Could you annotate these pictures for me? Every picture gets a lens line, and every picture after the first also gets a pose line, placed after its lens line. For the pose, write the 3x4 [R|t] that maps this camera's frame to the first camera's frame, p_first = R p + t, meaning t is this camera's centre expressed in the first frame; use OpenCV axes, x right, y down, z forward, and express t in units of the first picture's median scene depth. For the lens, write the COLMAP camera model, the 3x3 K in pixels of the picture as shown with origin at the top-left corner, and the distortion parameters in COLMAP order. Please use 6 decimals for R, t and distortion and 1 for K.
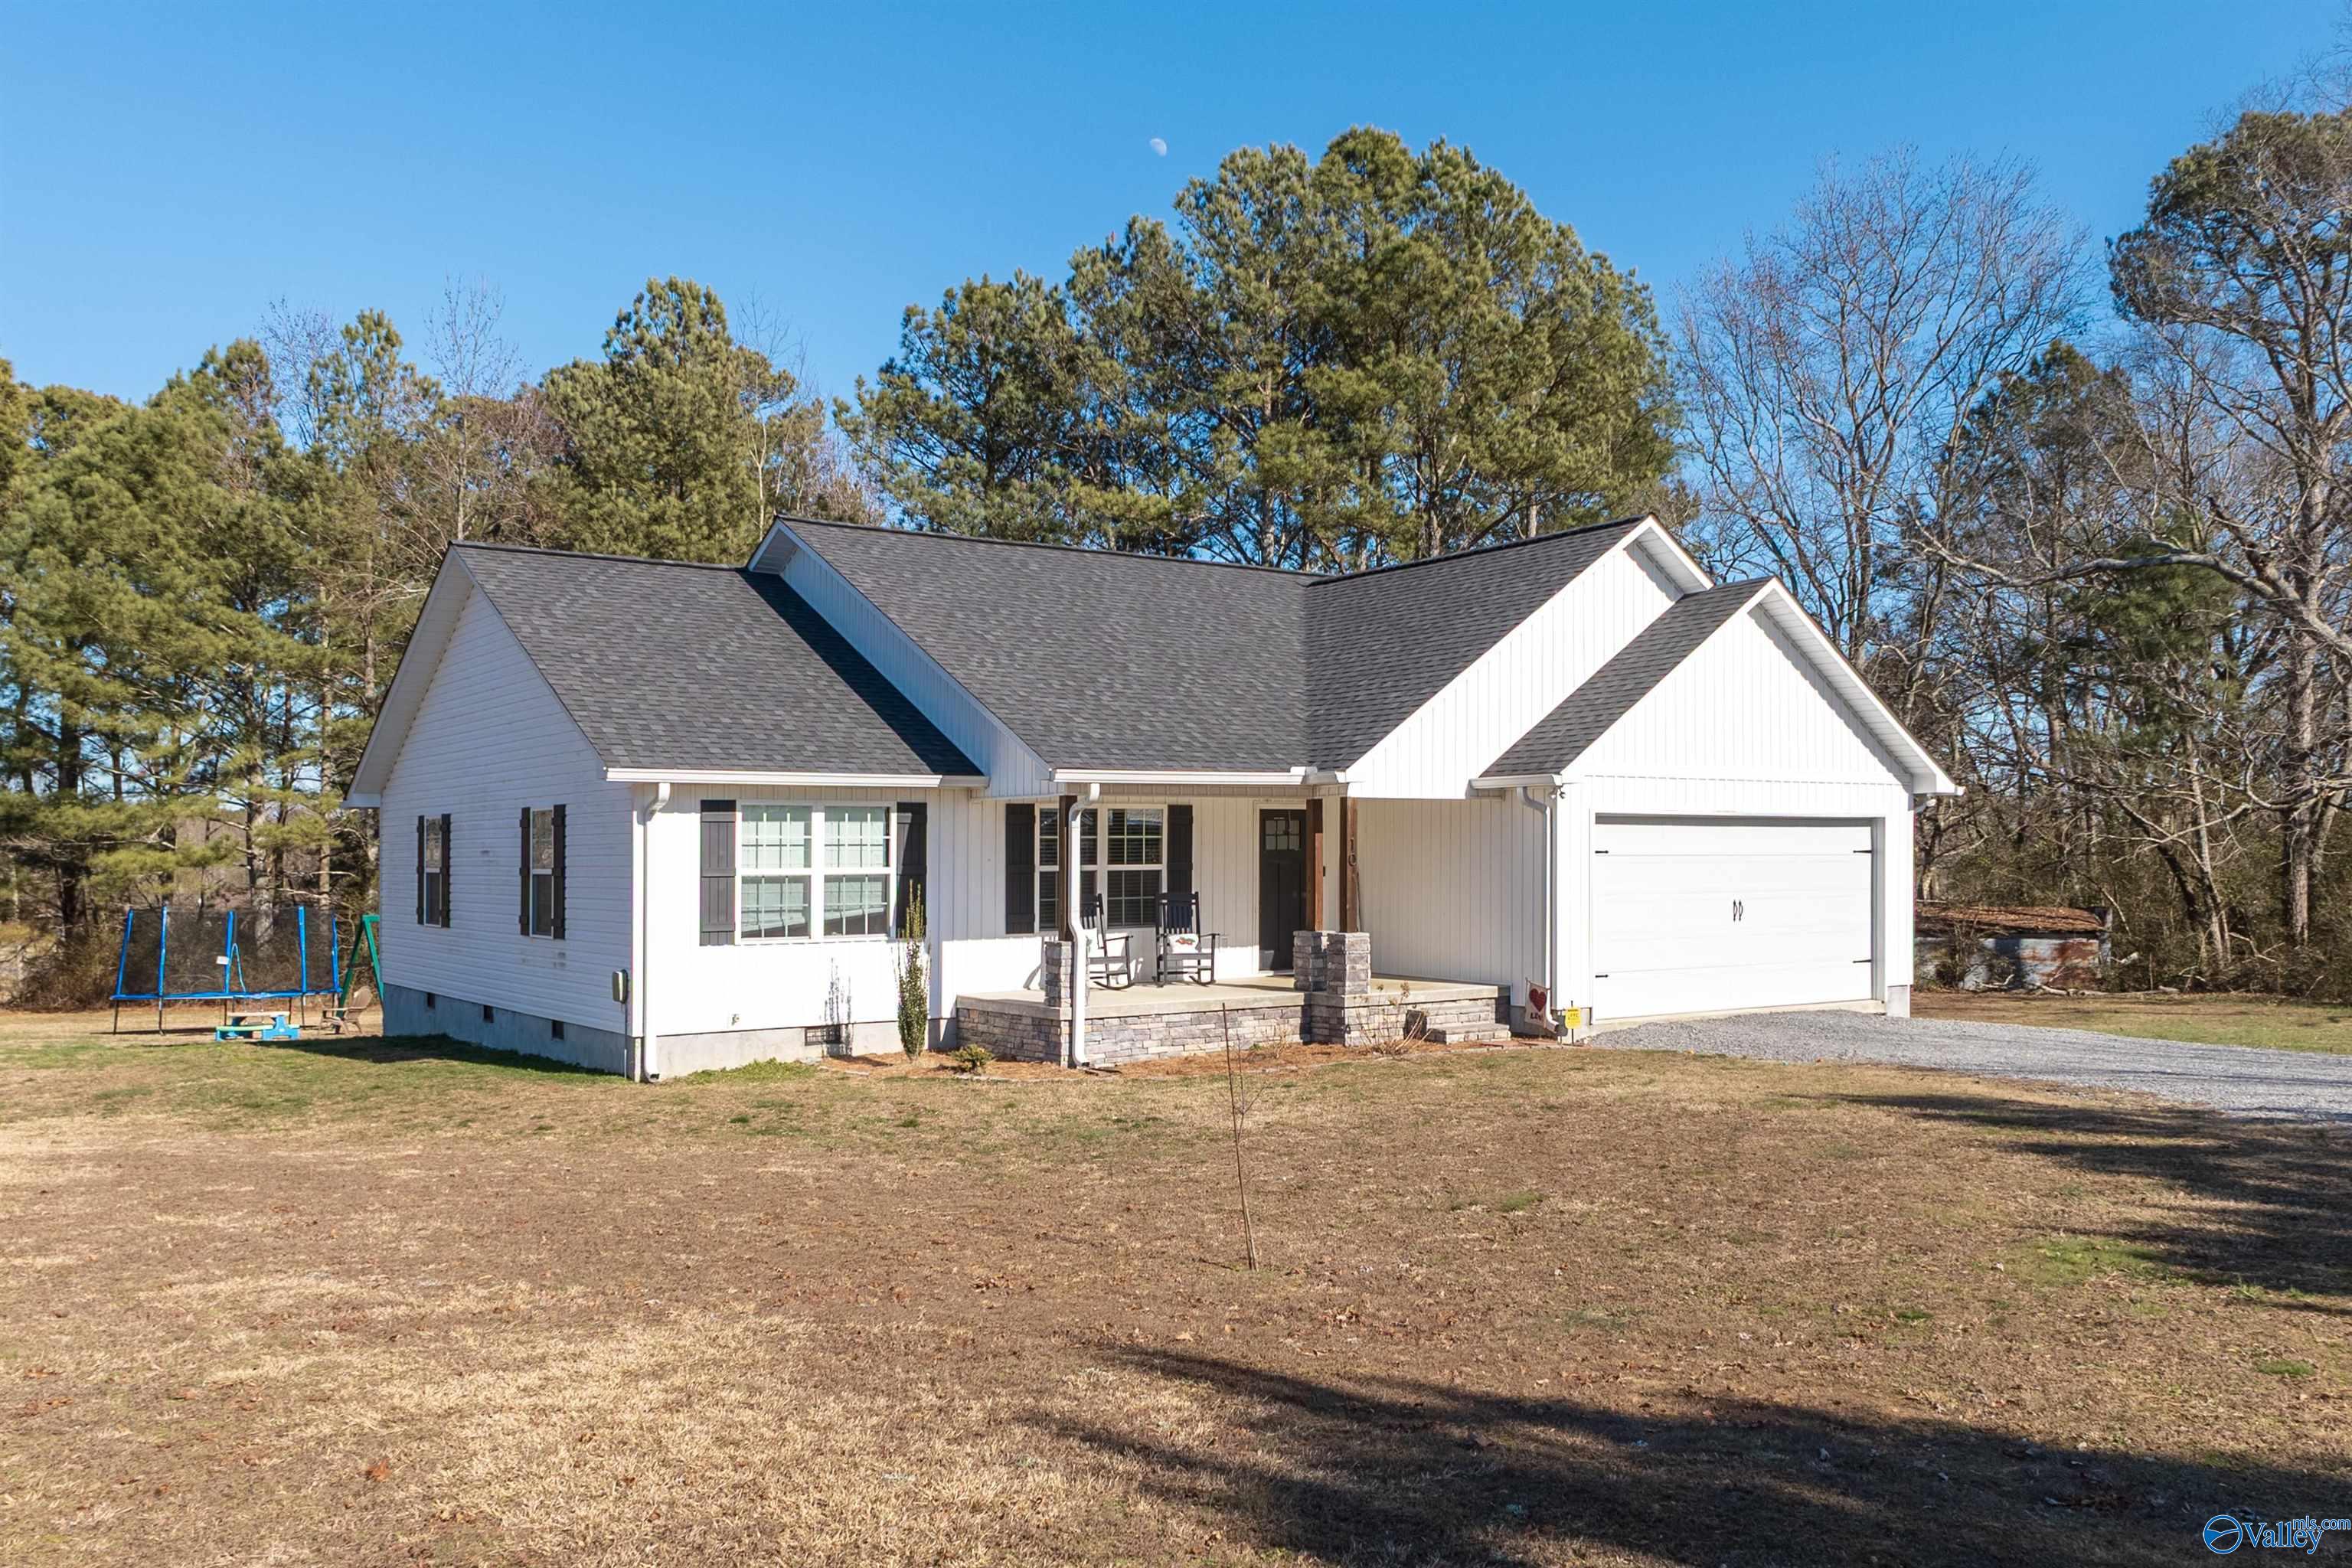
lens RADIAL K [[1862.3, 0, 1182.2], [0, 1862.3, 836.1], [0, 0, 1]] dist [-0.008376, 0.000535]
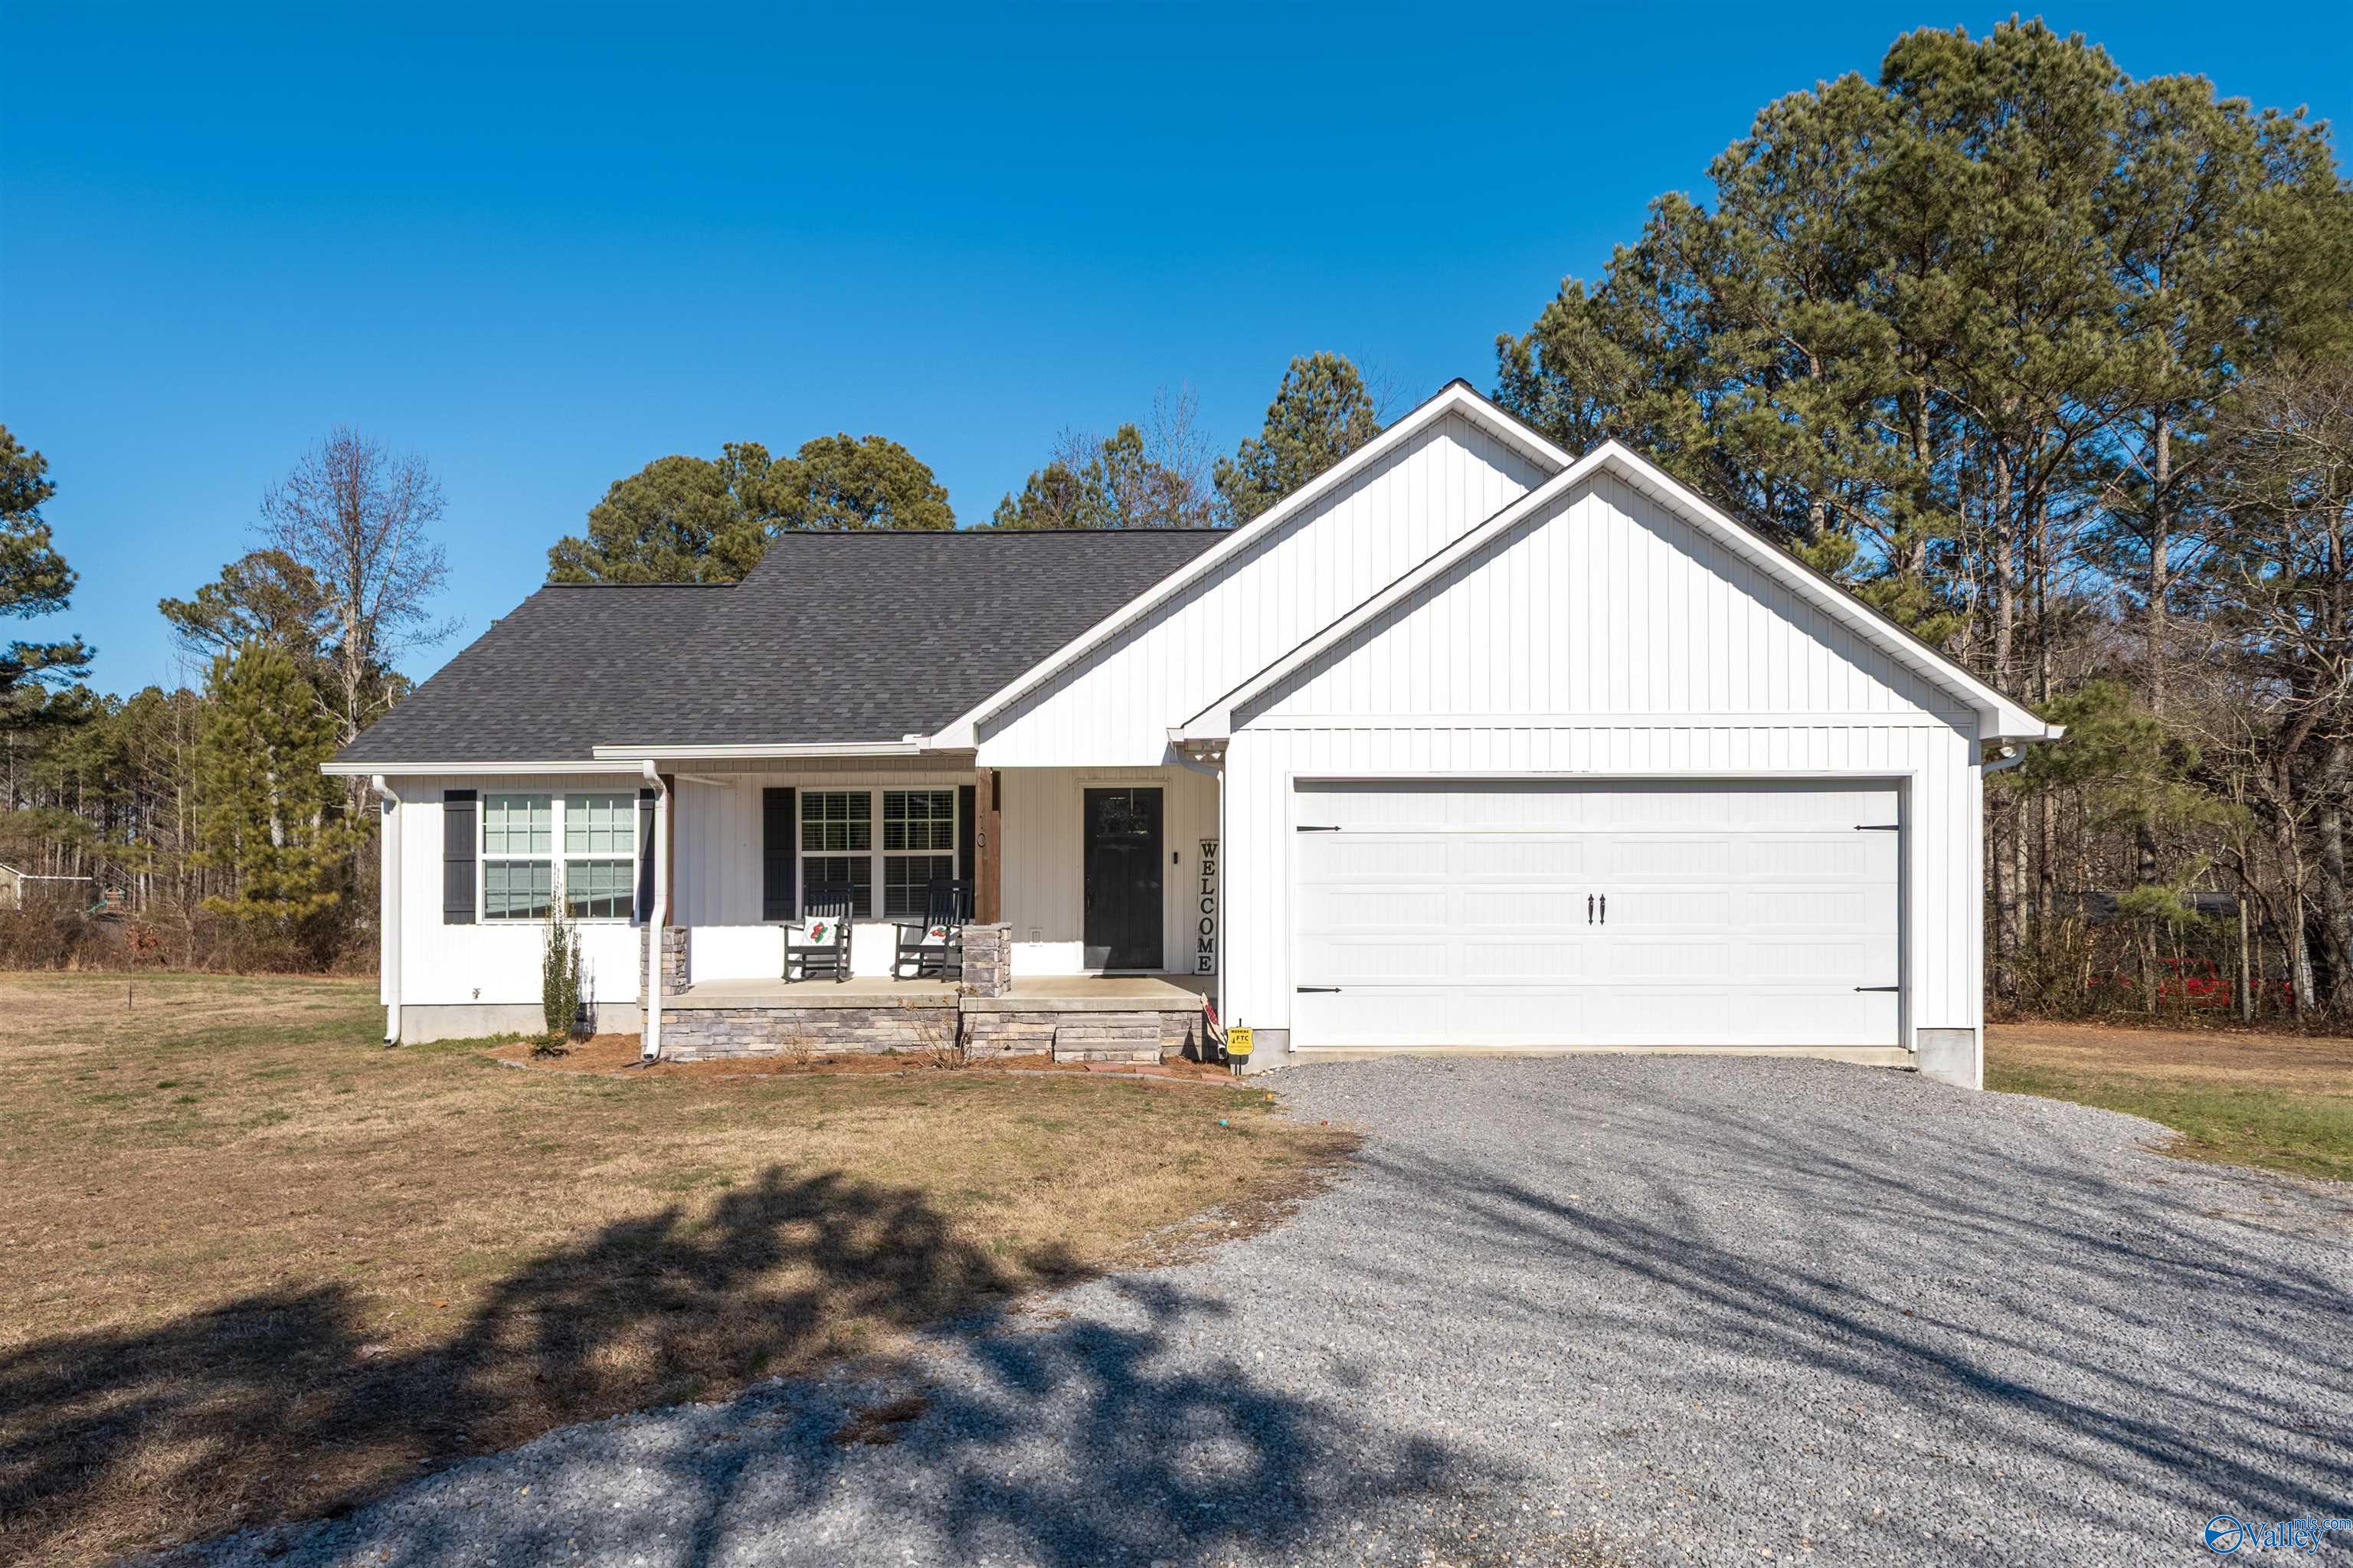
lens RADIAL K [[1573.3, 0, 1184.5], [0, 1573.3, 864.4], [0, 0, 1]] dist [-0.001883, -0.000916]
pose [[0.824637, -0.002665, -0.565656, 0.554120], [0.006705, 0.999965, 0.005064, 0.019950], [0.565623, -0.007969, 0.824625, 0.438167]]
